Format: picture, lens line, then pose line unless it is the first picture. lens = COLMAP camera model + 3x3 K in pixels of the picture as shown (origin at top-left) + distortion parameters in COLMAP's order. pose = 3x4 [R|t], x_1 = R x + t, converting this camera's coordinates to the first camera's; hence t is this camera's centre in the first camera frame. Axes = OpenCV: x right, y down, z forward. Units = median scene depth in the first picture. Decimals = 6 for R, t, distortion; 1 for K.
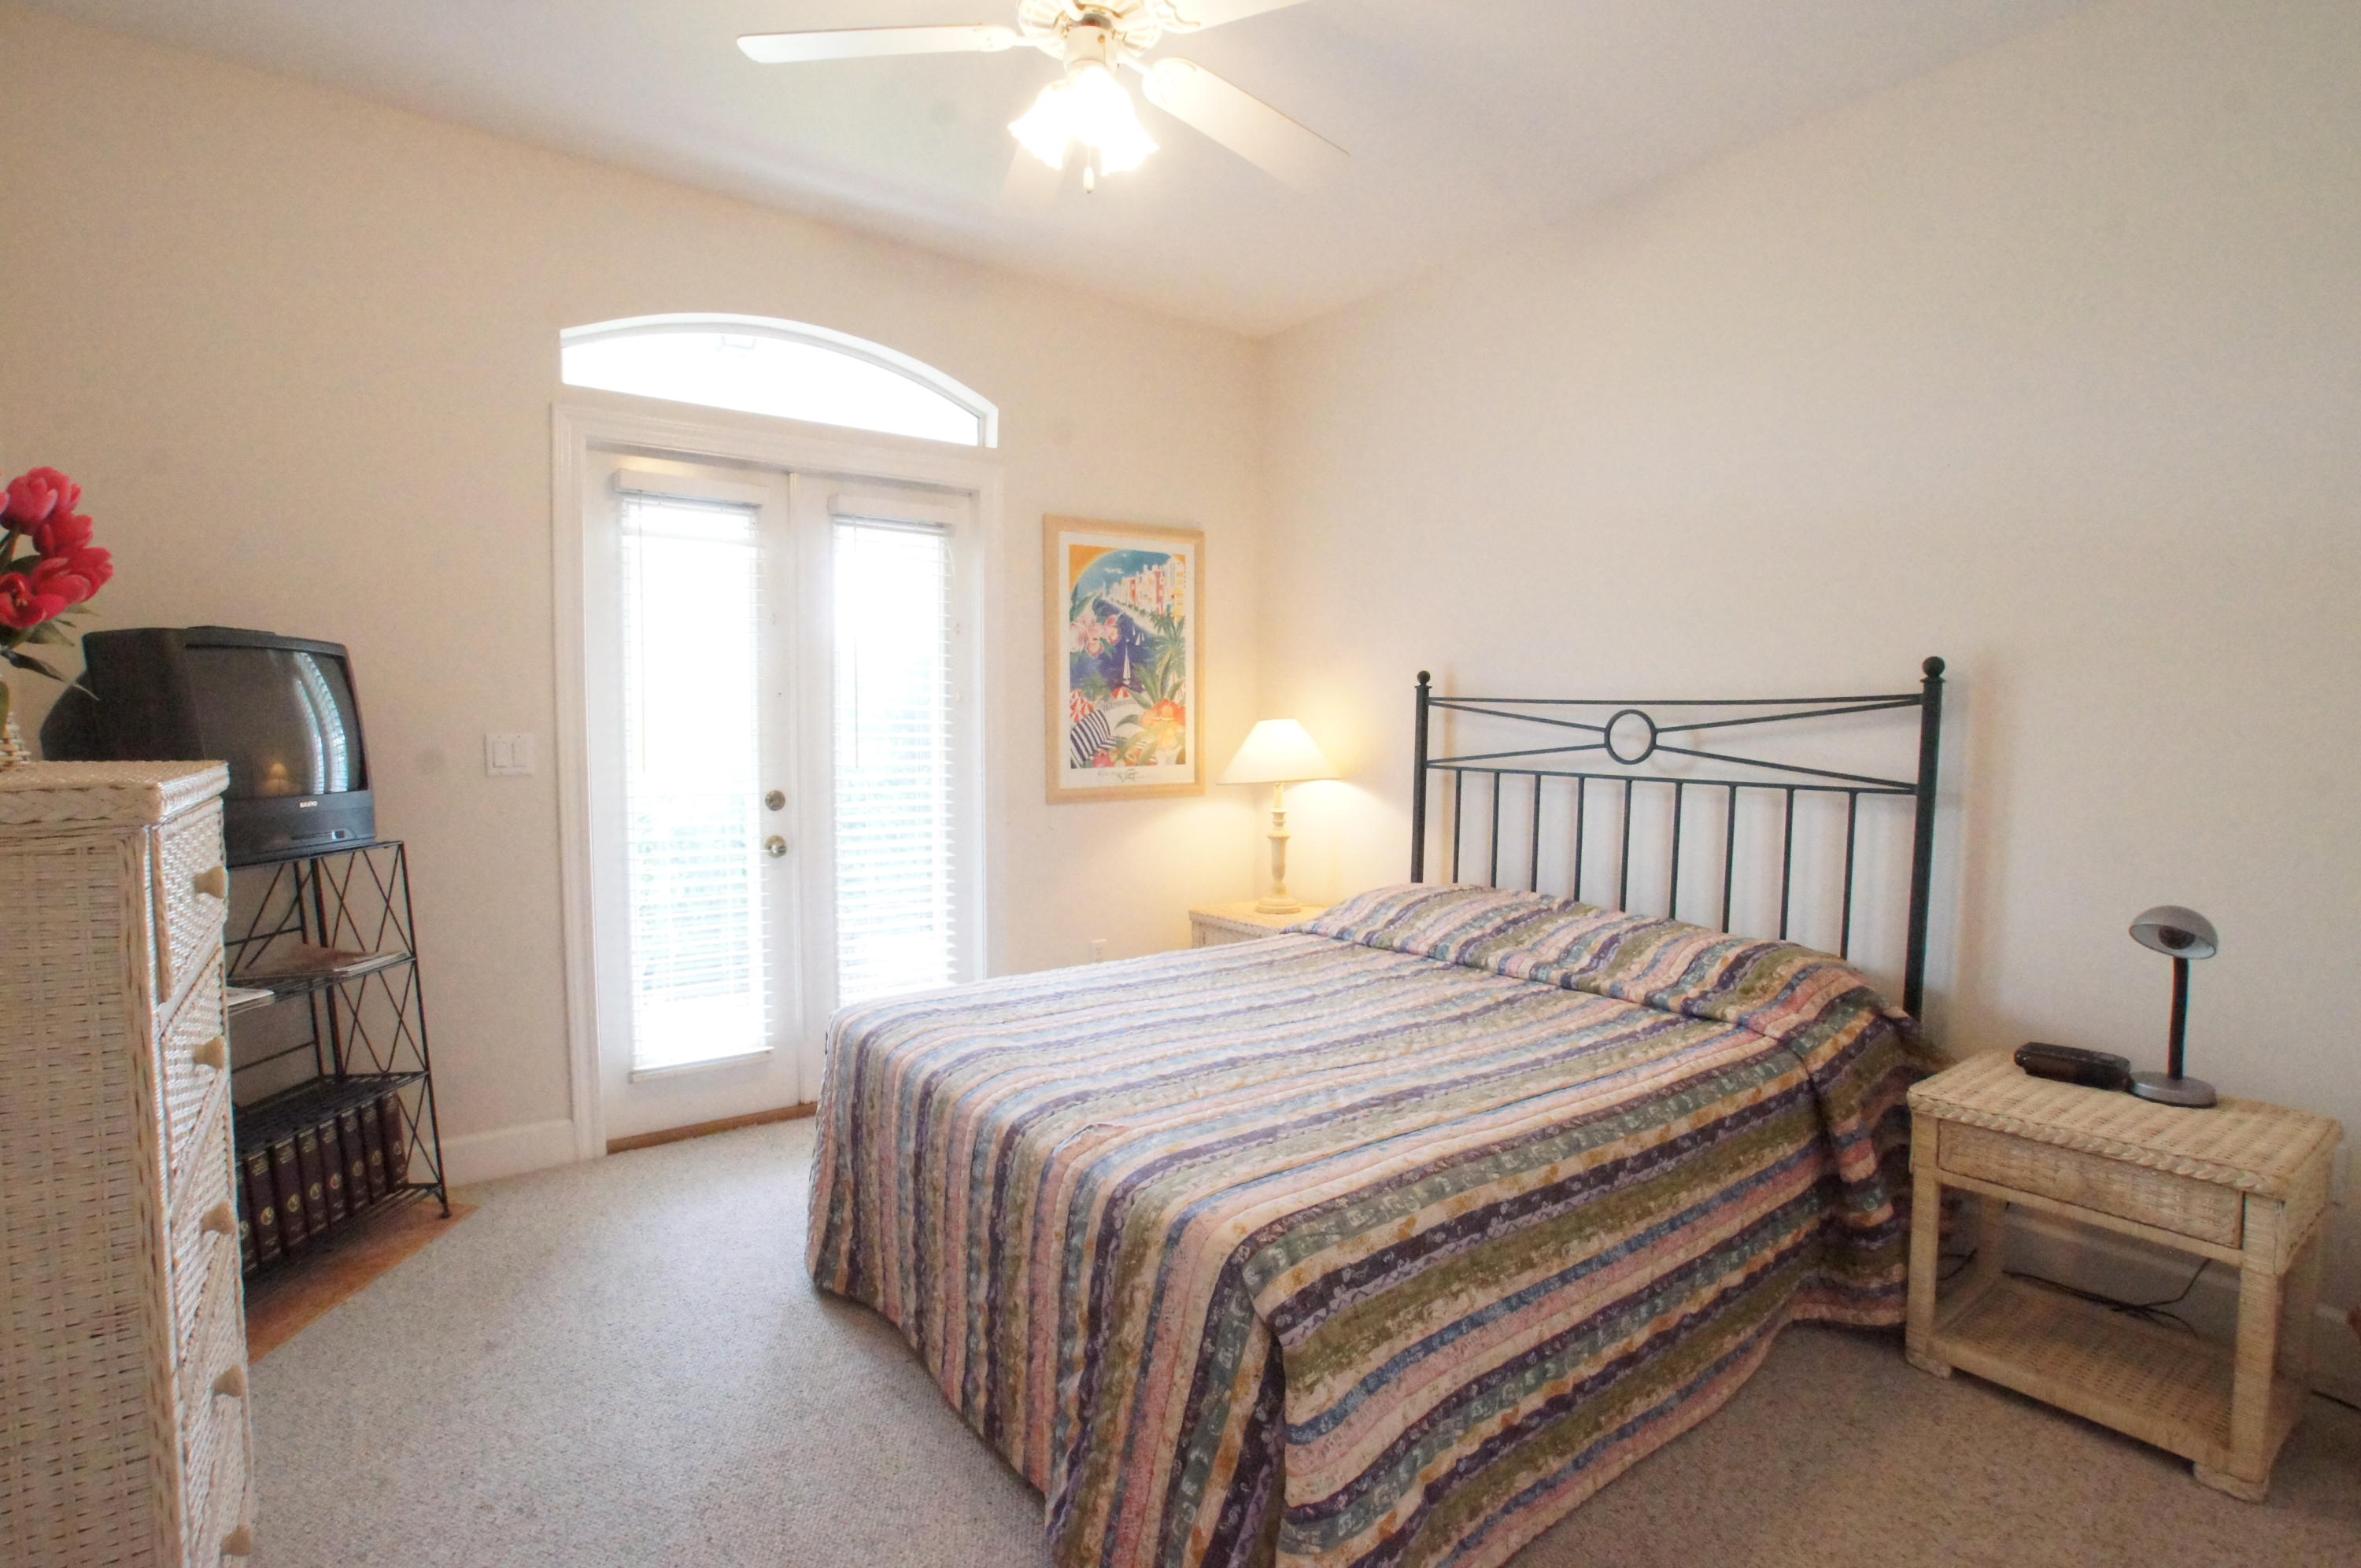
lens RADIAL K [[1130.9, 0, 1158.5], [0, 1130.9, 801.2], [0, 0, 1]] dist [-0.087351, 0.049584]
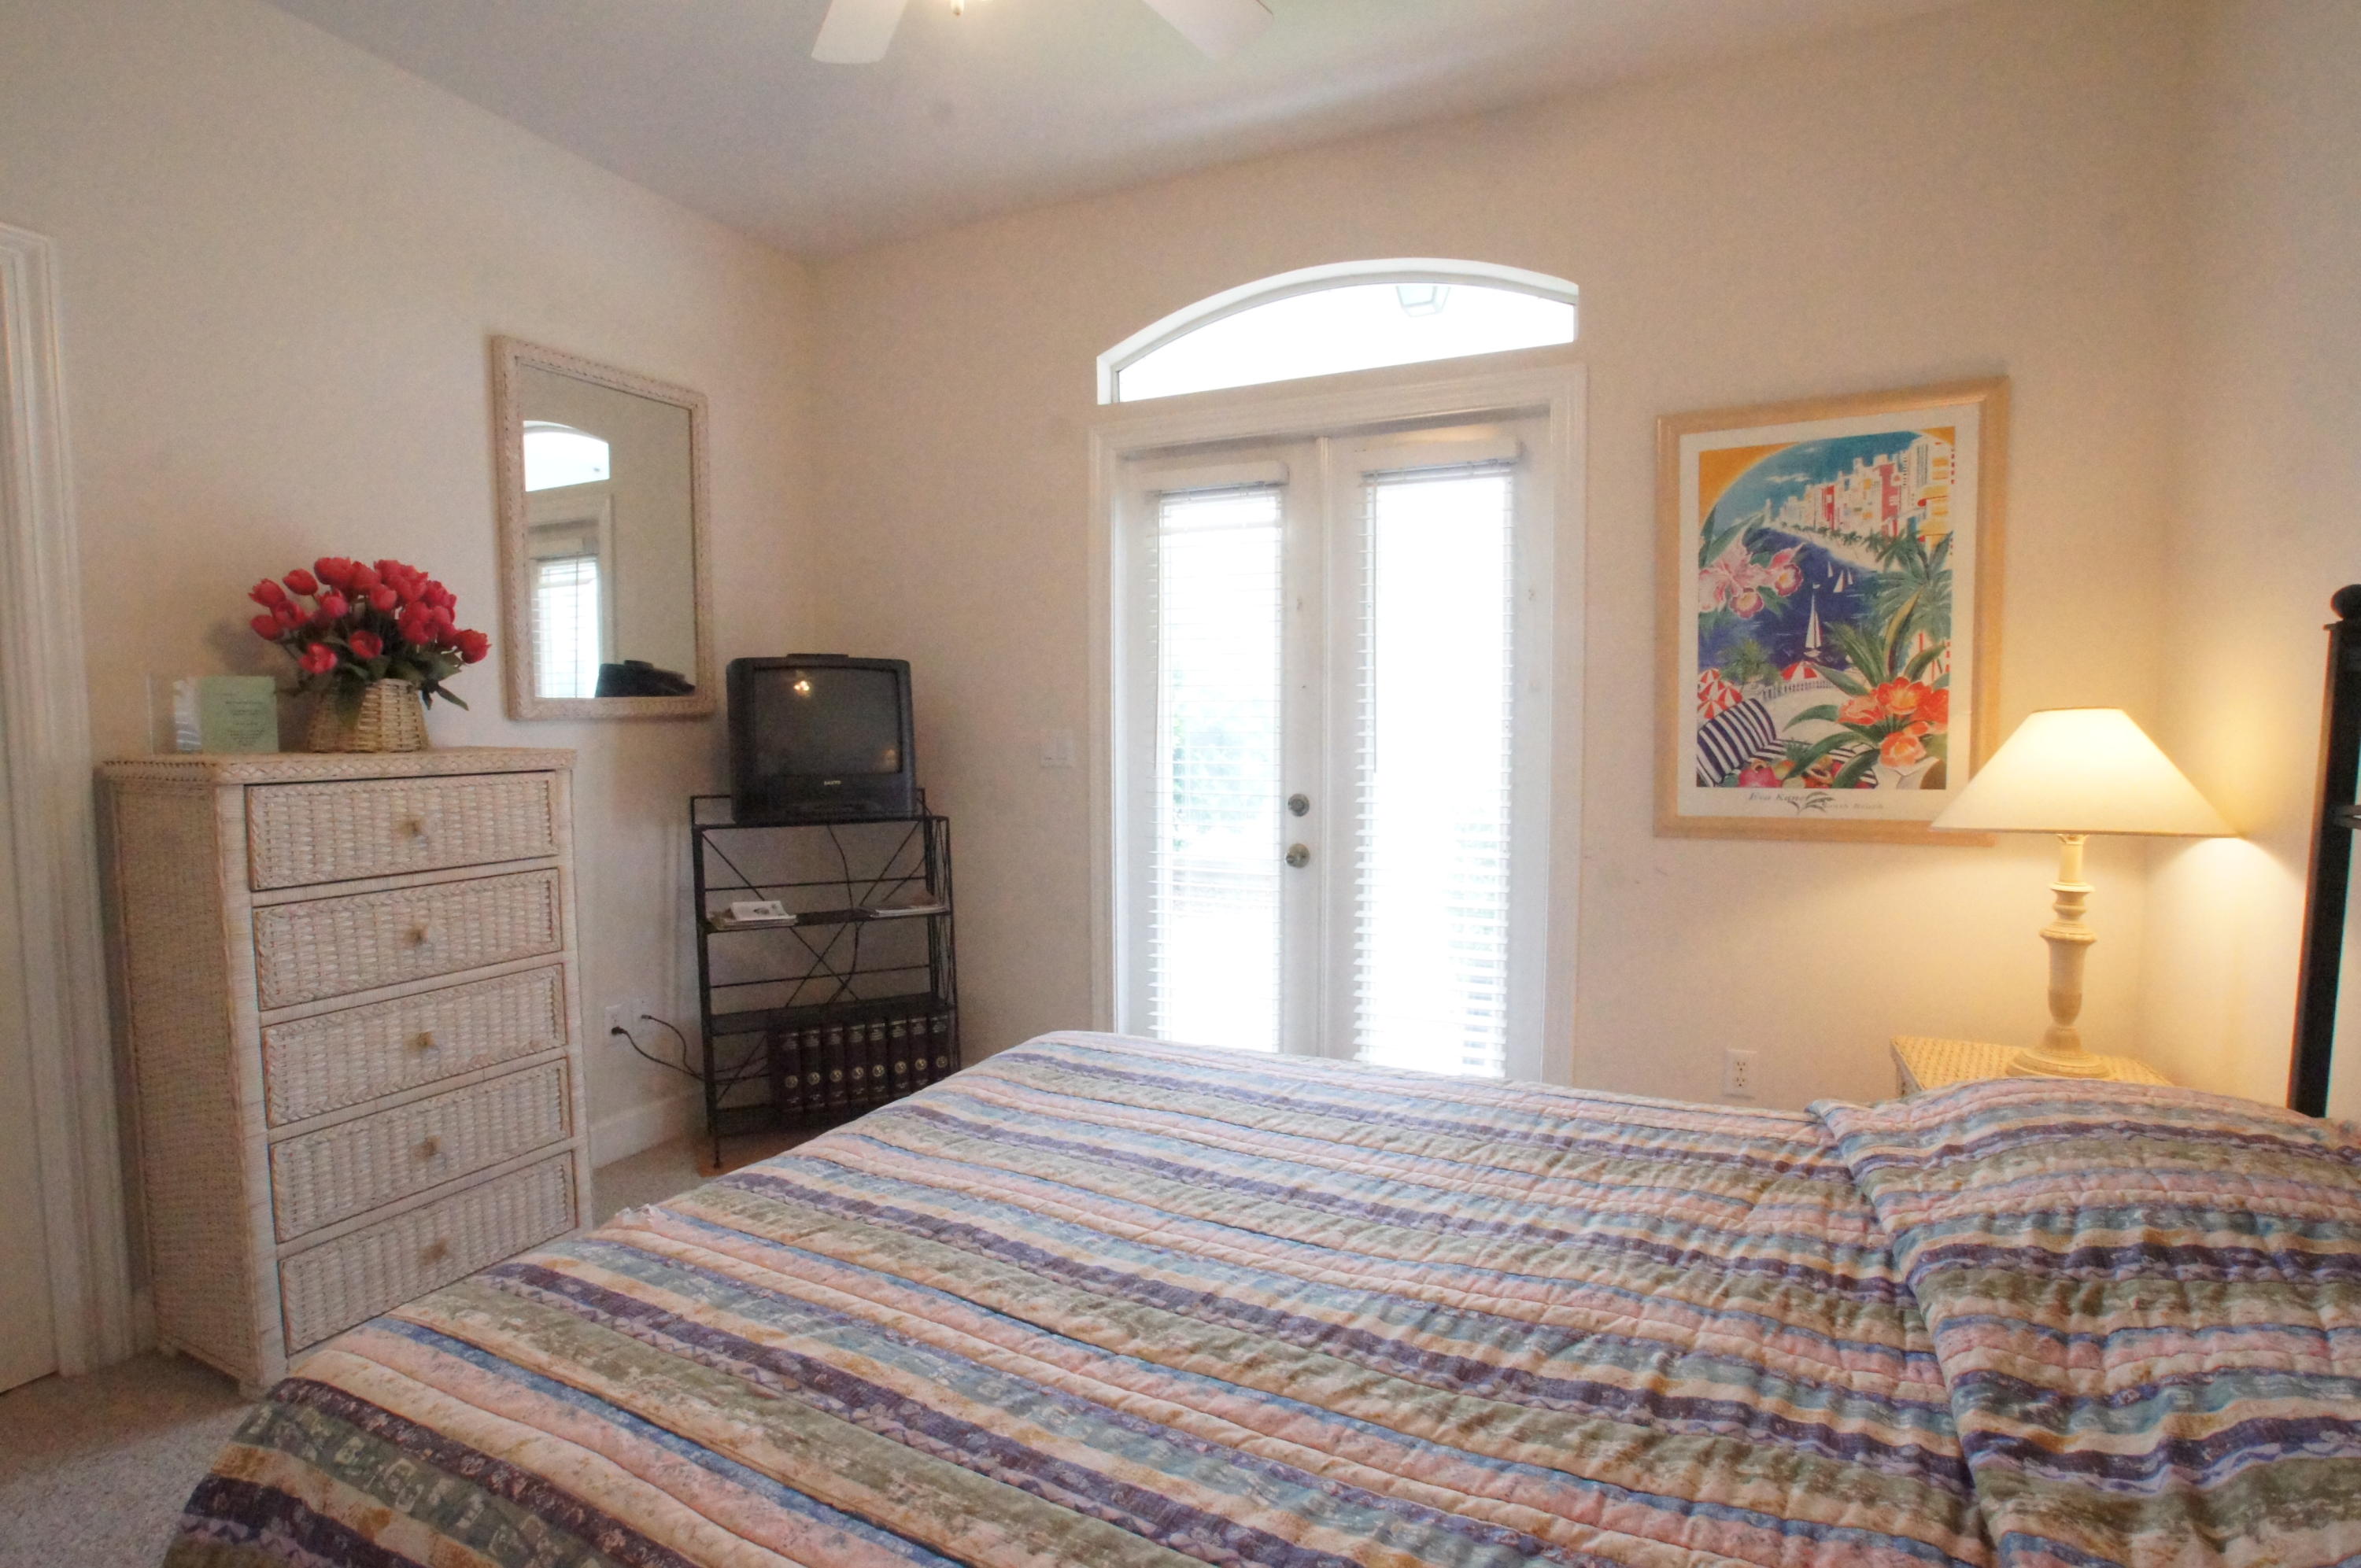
lens RADIAL K [[1129.7, 0, 1156.2], [0, 1129.7, 800.3], [0, 0, 1]] dist [-0.071678, 0.035543]
pose [[0.468703, 0.059568, -0.881345, 0.515516], [-0.055477, 0.997739, 0.037933, -0.040771], [0.881612, 0.031115, 0.470948, 0.587749]]
